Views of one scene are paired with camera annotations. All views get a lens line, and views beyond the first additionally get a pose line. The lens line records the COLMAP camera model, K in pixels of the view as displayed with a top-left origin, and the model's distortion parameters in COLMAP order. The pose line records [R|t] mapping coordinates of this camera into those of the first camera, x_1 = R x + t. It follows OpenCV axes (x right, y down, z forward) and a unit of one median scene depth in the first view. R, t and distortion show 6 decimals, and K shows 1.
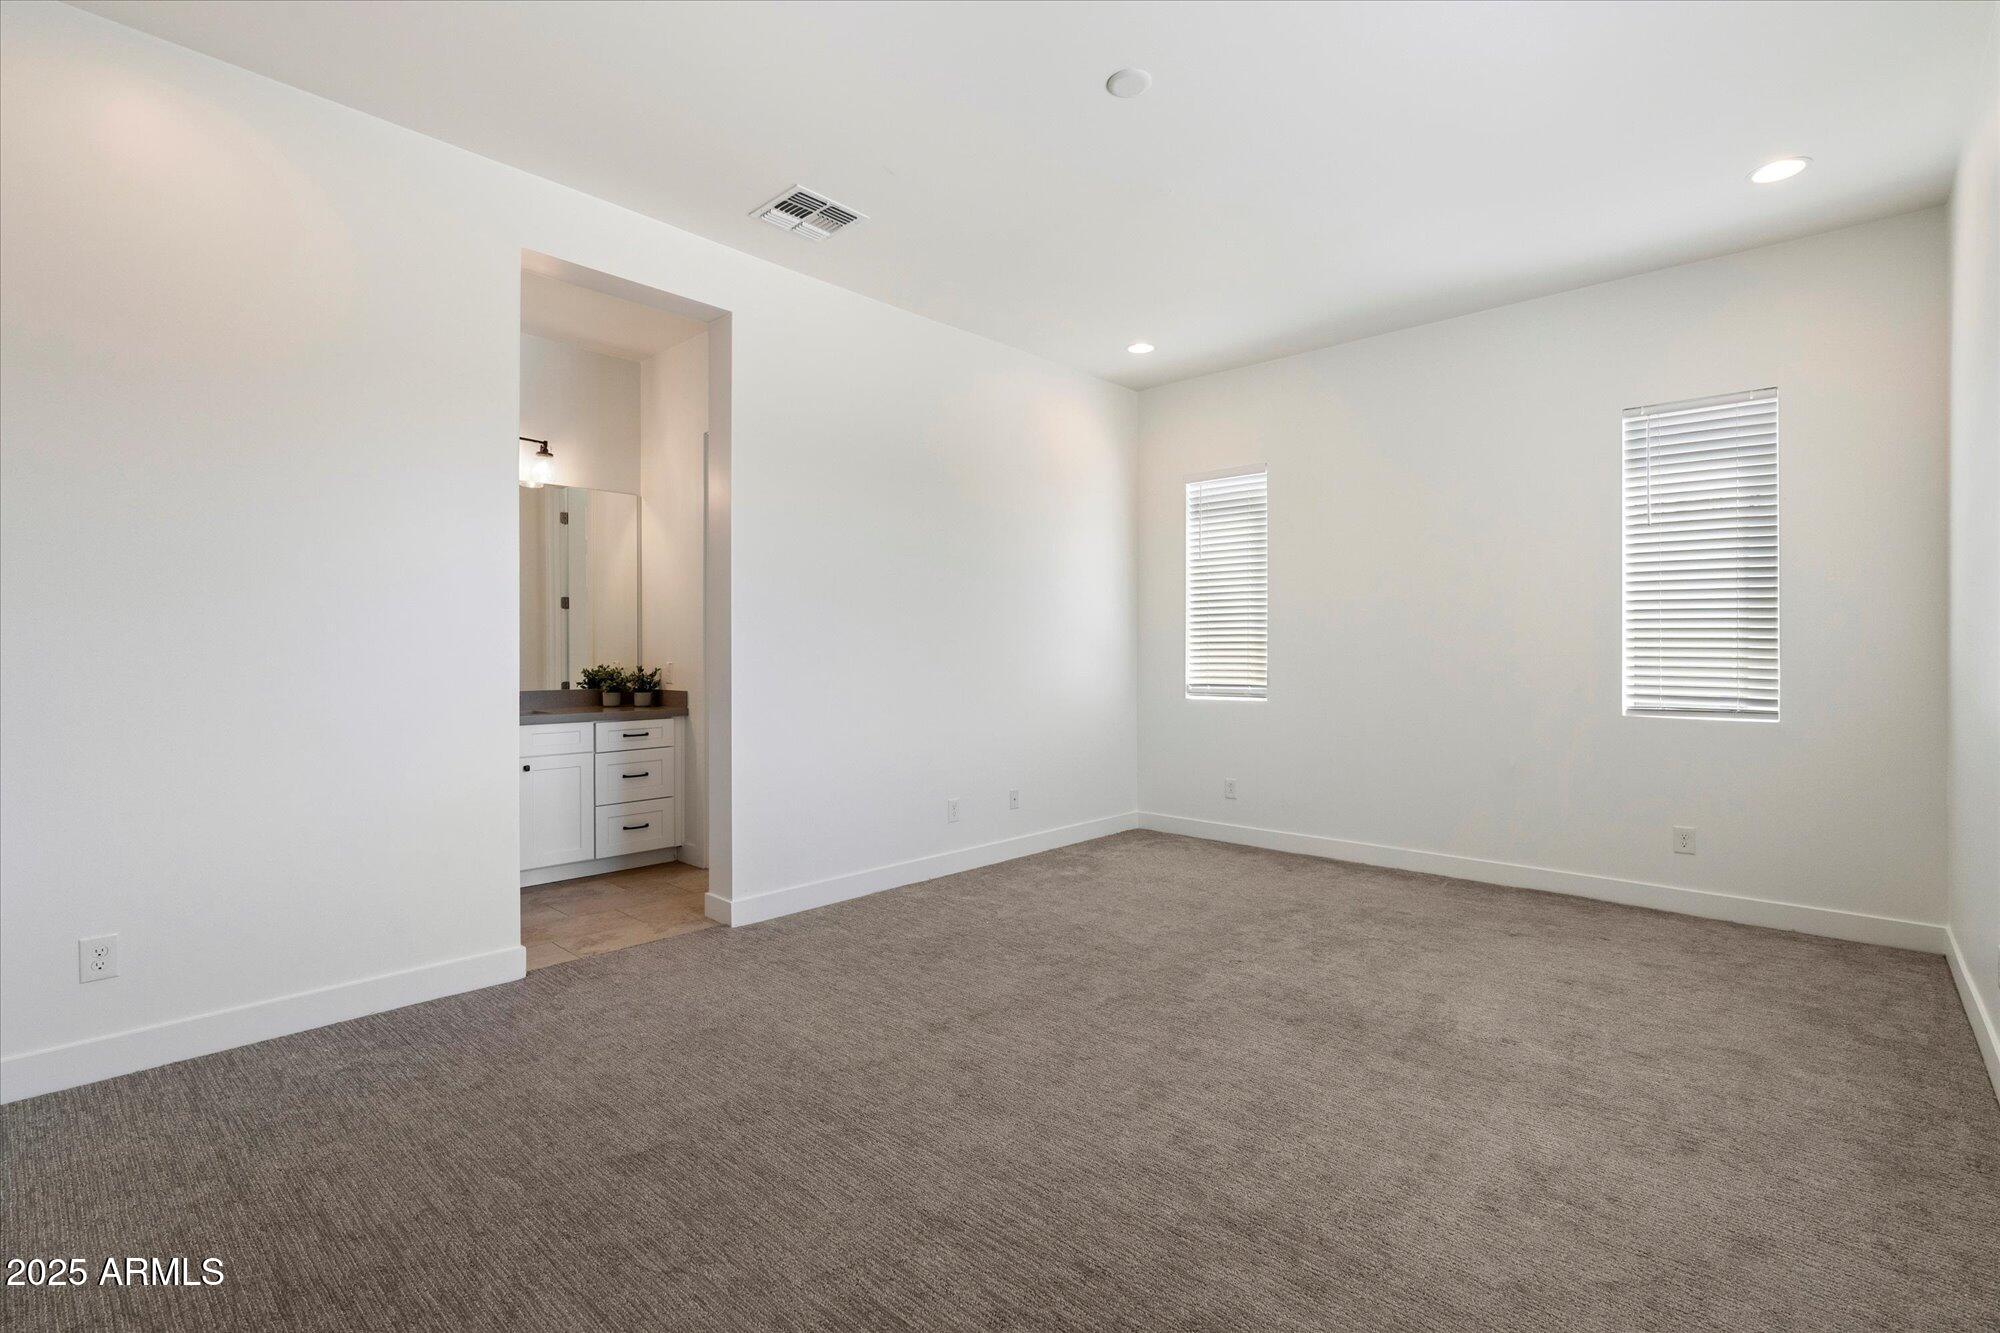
lens RADIAL K [[909.8, 0, 1004.7], [0, 909.8, 657.4], [0, 0, 1]] dist [-0.006780, 0.001877]
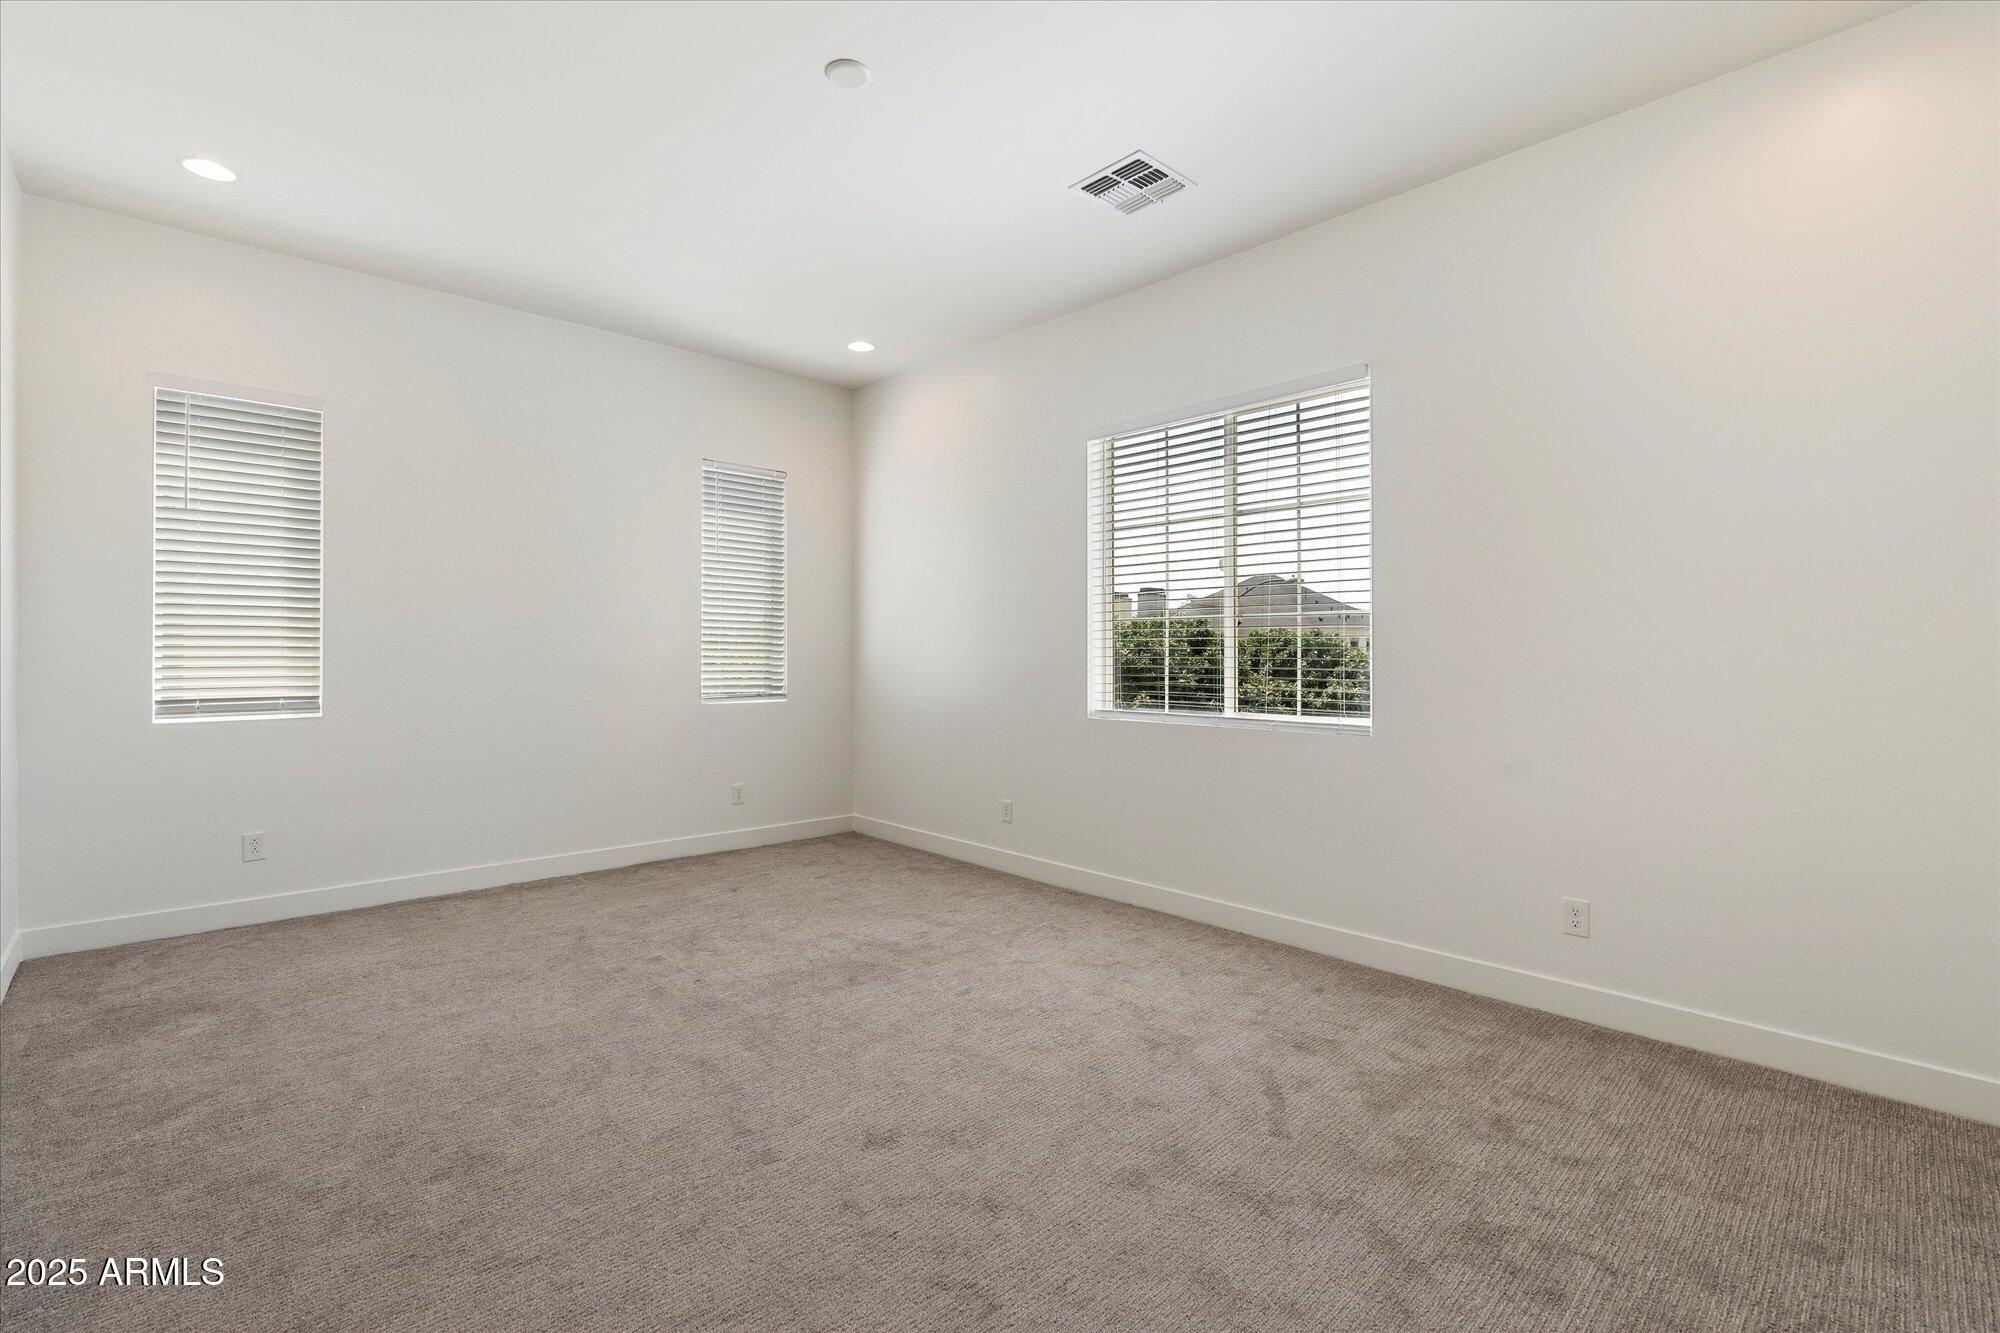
lens RADIAL K [[909.8, 0, 993.5], [0, 909.8, 661.8], [0, 0, 1]] dist [-0.006780, 0.001877]
pose [[0.071464, -0.009111, 0.997402, -0.737634], [0.001296, 0.999958, 0.009041, -0.006950], [-0.997442, 0.000647, 0.071473, 0.695460]]
